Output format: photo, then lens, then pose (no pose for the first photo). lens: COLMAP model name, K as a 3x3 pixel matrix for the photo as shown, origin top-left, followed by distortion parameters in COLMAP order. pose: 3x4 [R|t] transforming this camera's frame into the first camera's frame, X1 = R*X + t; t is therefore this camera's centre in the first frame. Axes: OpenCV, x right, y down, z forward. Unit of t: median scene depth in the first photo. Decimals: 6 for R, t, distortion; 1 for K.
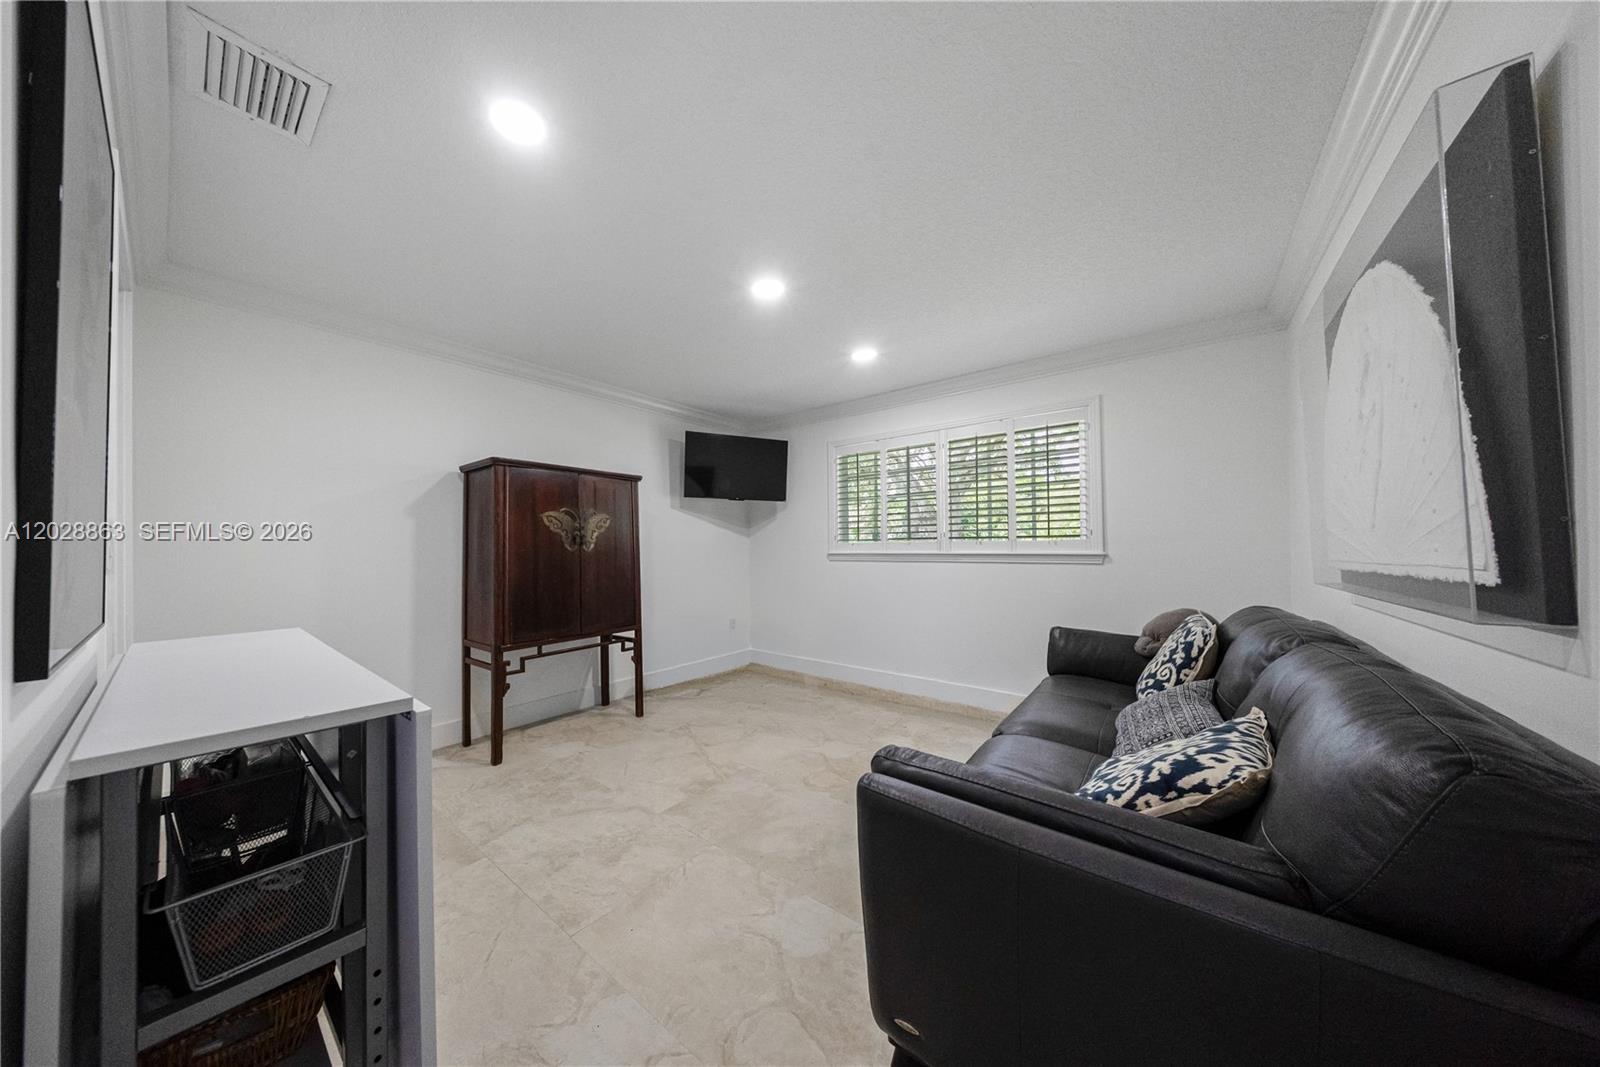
lens RADIAL K [[499.1, 0, 768.5], [0, 499.1, 552.0], [0, 0, 1]] dist [-0.000724, -0.000086]
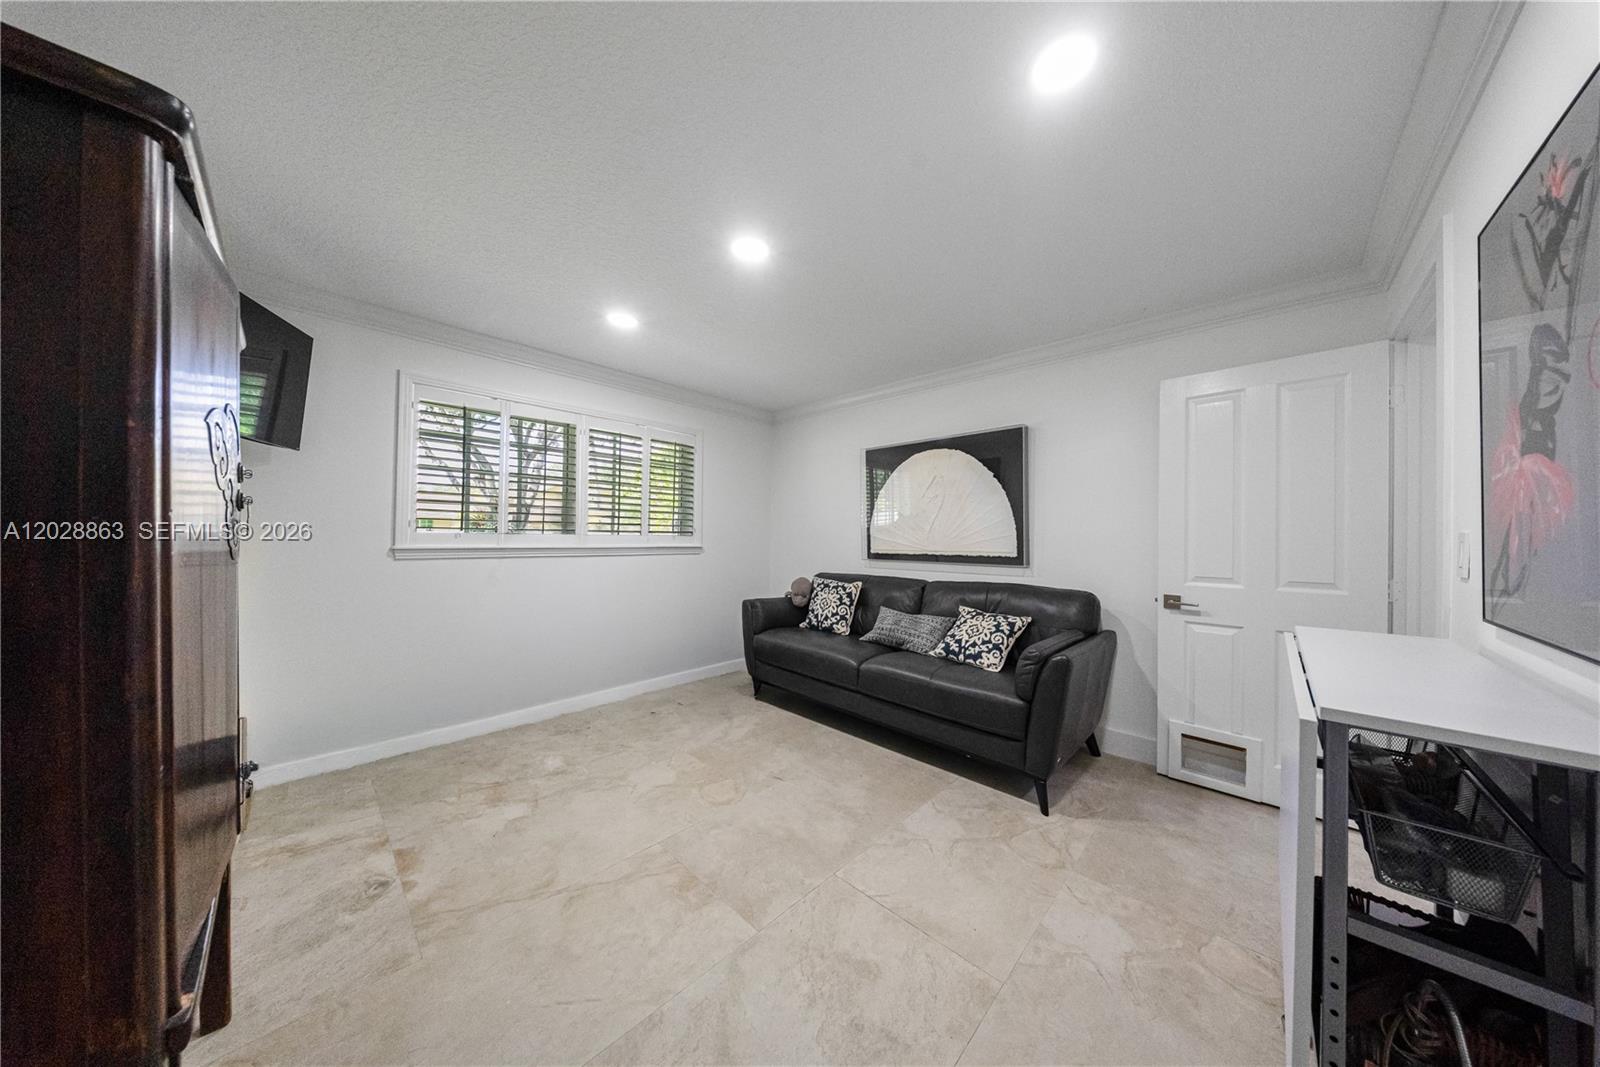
lens RADIAL K [[473.7, 0, 808.3], [0, 473.7, 540.3], [0, 0, 1]] dist [0.008984, -0.004212]
pose [[0.070349, 0.001040, 0.997522, -0.637133], [-0.005595, 0.999984, -0.000648, -0.013868], [-0.997507, -0.005535, 0.070354, 0.644453]]
